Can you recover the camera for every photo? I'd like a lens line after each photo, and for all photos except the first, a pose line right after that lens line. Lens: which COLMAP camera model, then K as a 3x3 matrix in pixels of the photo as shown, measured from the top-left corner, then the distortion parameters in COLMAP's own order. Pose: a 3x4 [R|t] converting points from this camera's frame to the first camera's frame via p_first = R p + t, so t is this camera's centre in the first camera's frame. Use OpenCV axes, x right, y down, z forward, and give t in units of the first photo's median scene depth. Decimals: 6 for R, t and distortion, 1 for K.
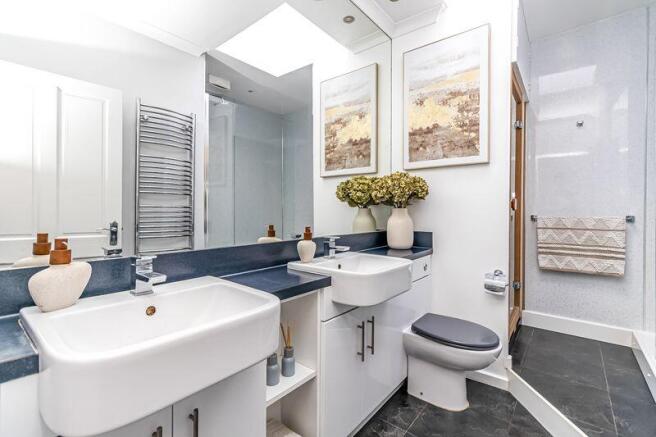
lens RADIAL K [[301.9, 0, 328.3], [0, 301.9, 211.0], [0, 0, 1]] dist [0.013850, -0.005774]
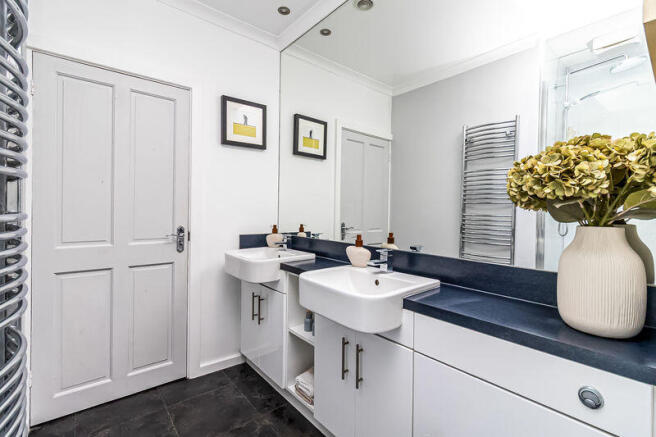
lens RADIAL K [[301.9, 0, 328.3], [0, 301.9, 211.0], [0, 0, 1]] dist [0.013850, -0.005774]
pose [[-0.186091, -0.001187, -0.982532, 0.917298], [-0.023548, 0.999717, 0.003253, -0.029571], [0.982250, 0.023741, -0.186066, 0.966795]]
